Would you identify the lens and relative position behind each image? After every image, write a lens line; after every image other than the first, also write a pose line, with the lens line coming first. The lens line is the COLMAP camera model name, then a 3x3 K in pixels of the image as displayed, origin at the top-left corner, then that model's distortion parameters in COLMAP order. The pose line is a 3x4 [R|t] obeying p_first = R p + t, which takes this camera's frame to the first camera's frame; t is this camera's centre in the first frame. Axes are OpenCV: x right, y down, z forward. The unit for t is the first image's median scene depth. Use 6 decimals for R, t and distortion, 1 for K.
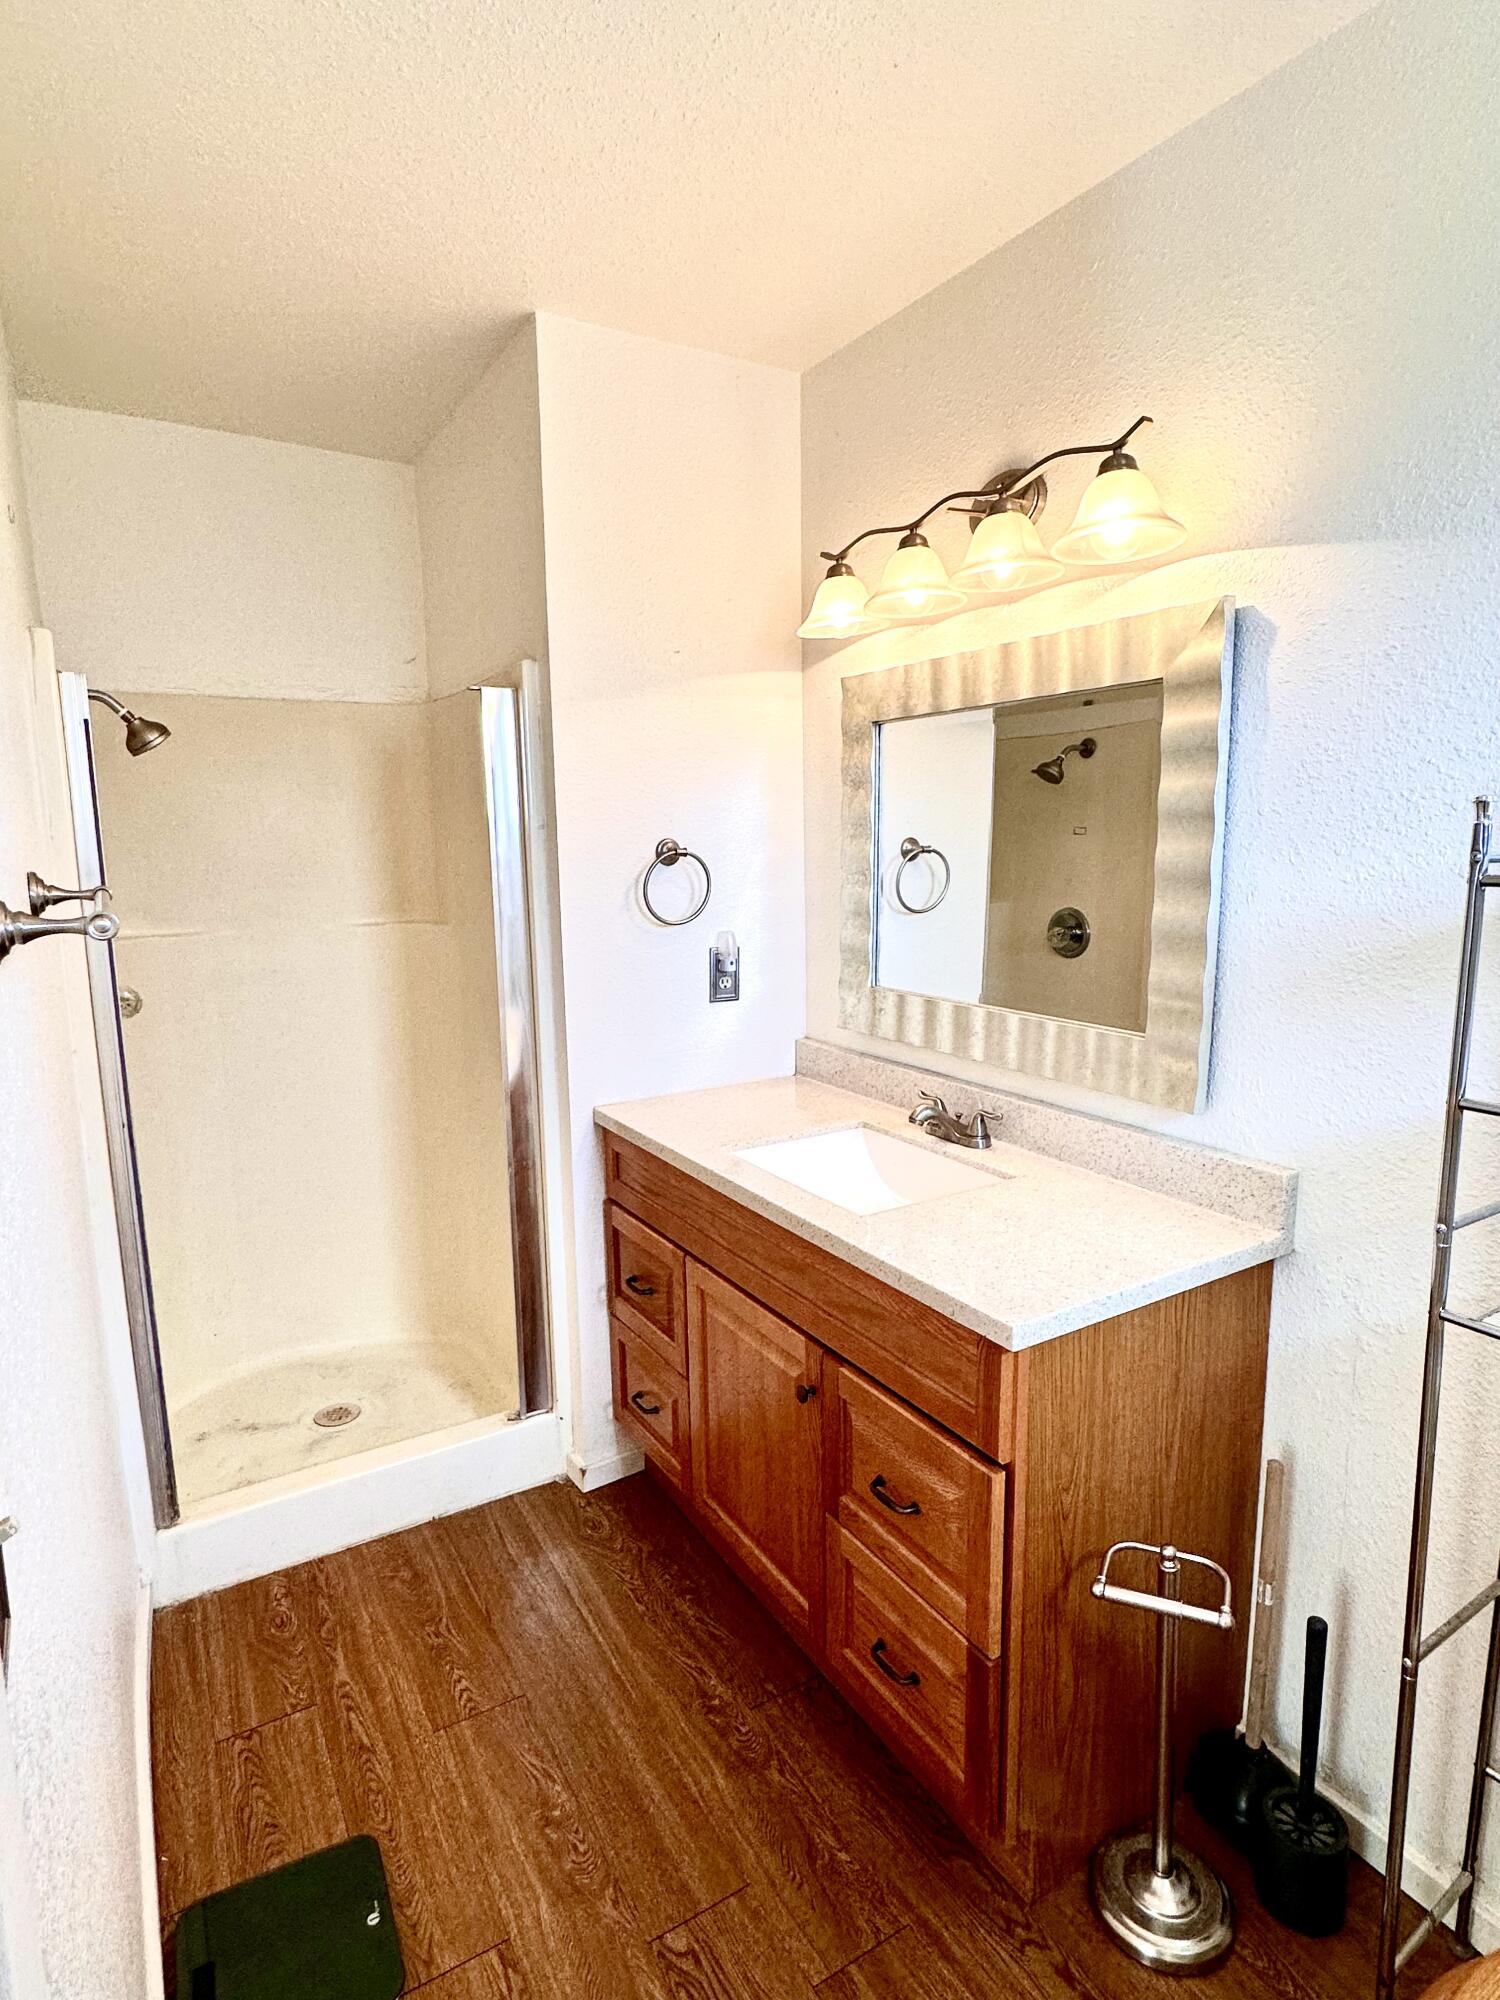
lens RADIAL K [[1069.4, 0, 745.5], [0, 1069.4, 999.4], [0, 0, 1]] dist [-0.004758, 0.001785]
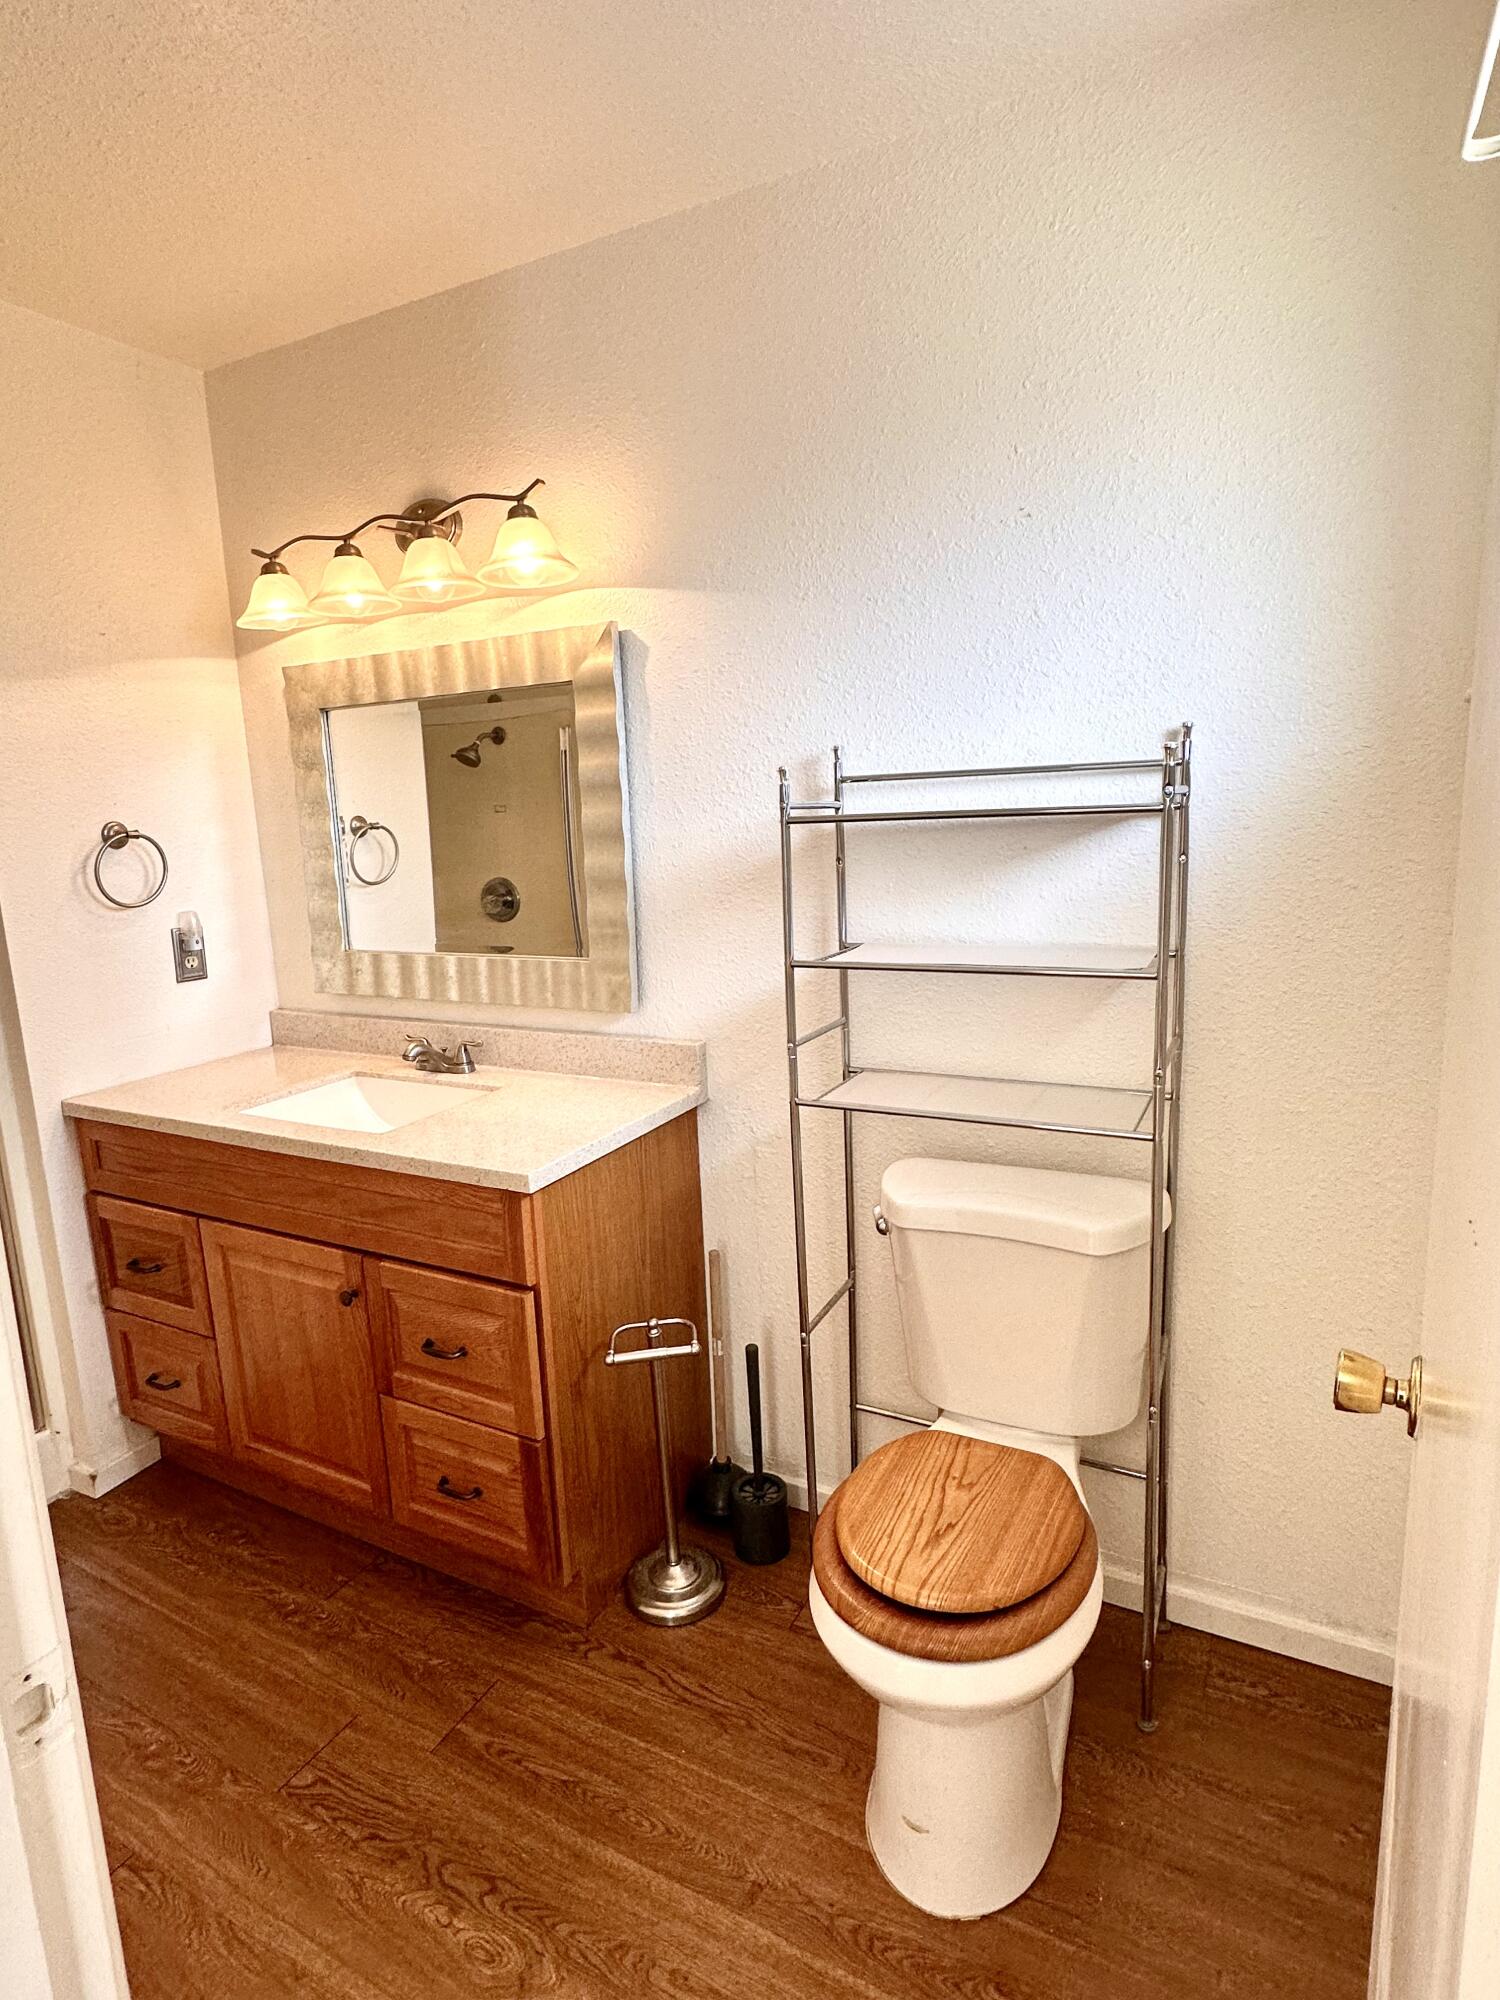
lens RADIAL K [[1069.4, 0, 745.5], [0, 1069.4, 999.4], [0, 0, 1]] dist [-0.004758, 0.001785]
pose [[0.856056, -0.113190, 0.504338, -0.116925], [0.107753, 0.993371, 0.040047, 0.049799], [-0.505528, 0.020061, 0.862577, -0.200523]]
